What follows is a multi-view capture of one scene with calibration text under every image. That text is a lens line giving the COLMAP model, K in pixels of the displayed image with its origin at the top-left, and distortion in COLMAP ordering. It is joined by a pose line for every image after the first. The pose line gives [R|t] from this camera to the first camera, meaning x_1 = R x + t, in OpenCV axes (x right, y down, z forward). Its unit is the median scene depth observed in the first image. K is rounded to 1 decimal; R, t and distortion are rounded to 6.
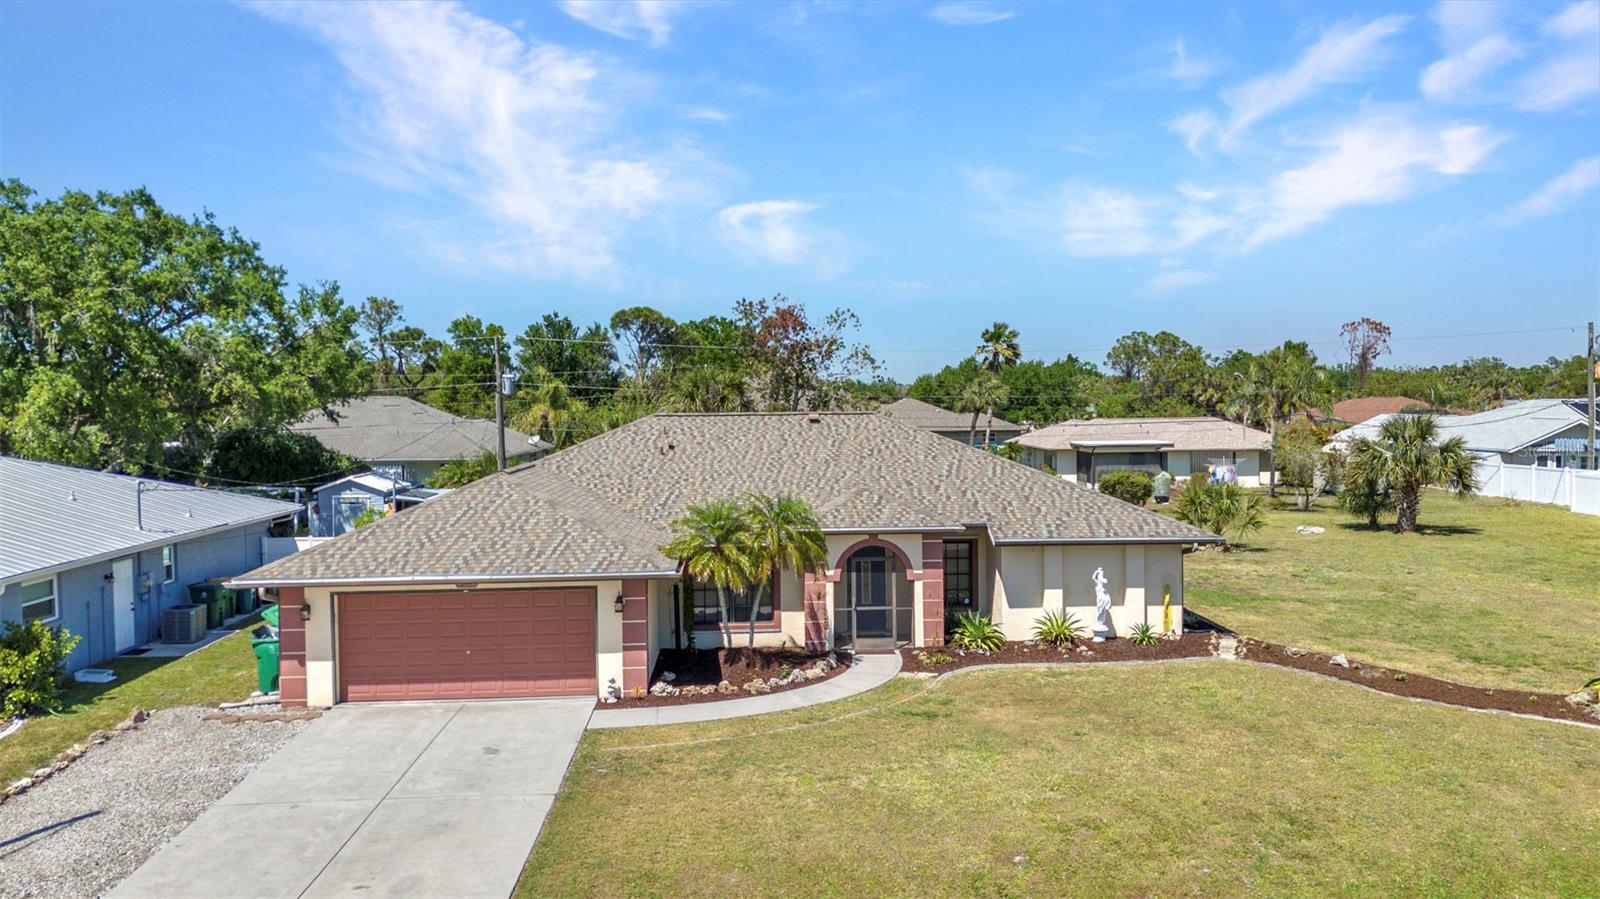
lens RADIAL K [[1174.5, 0, 799.8], [0, 1174.5, 444.0], [0, 0, 1]] dist [0.071069, -0.061872]
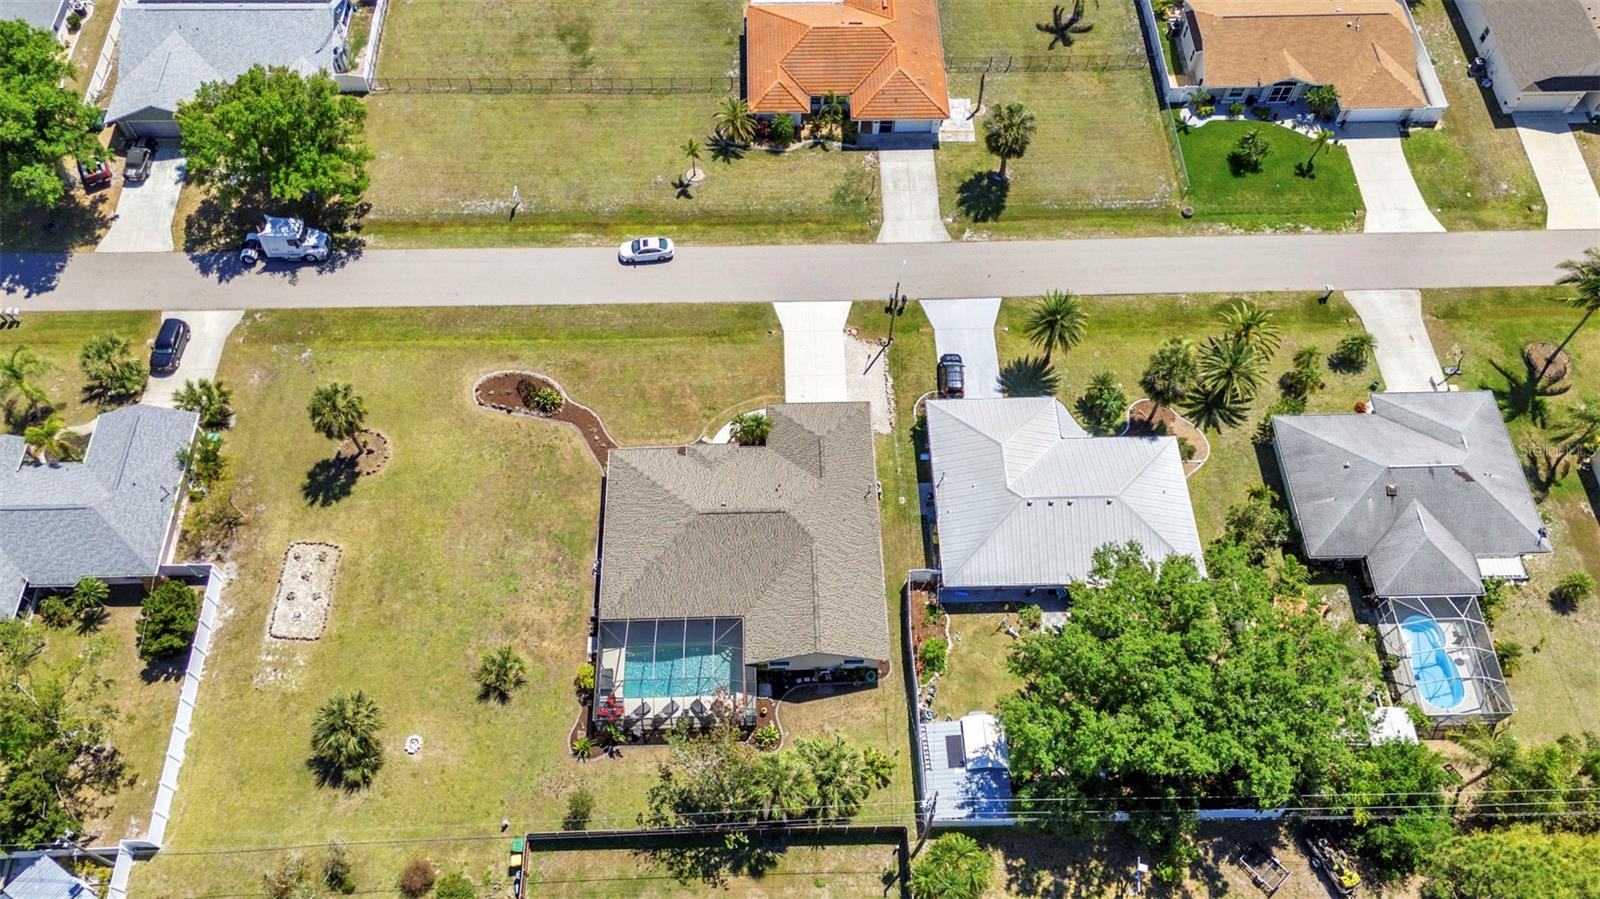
lens RADIAL K [[1174.5, 0, 799.8], [0, 1174.5, 444.0], [0, 0, 1]] dist [0.071069, -0.061872]
pose [[-0.999864, -0.015882, 0.004474, -0.203995], [-0.003434, 0.465477, 0.885053, -2.915027], [-0.016139, 0.884918, -0.465468, 2.546731]]
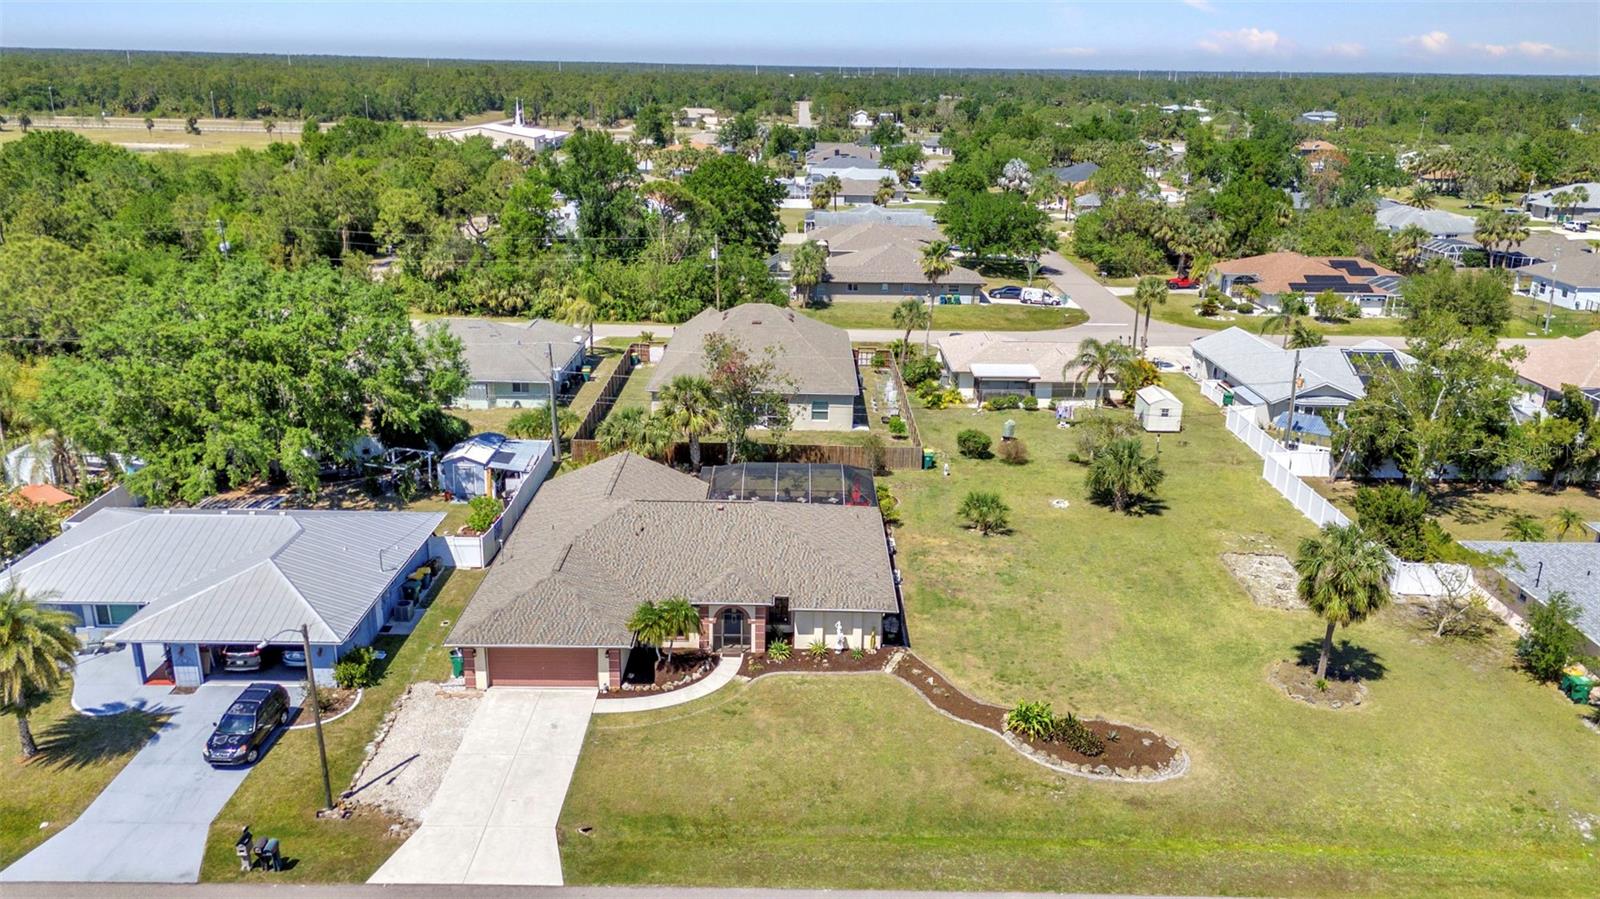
lens RADIAL K [[1171.7, 0, 800.8], [0, 1171.7, 451.9], [0, 0, 1]] dist [0.076565, -0.073389]
pose [[0.998415, 0.042000, -0.037453, 0.252236], [-0.030080, 0.960806, 0.275585, -0.762793], [0.047560, -0.274022, 0.960547, -0.930318]]
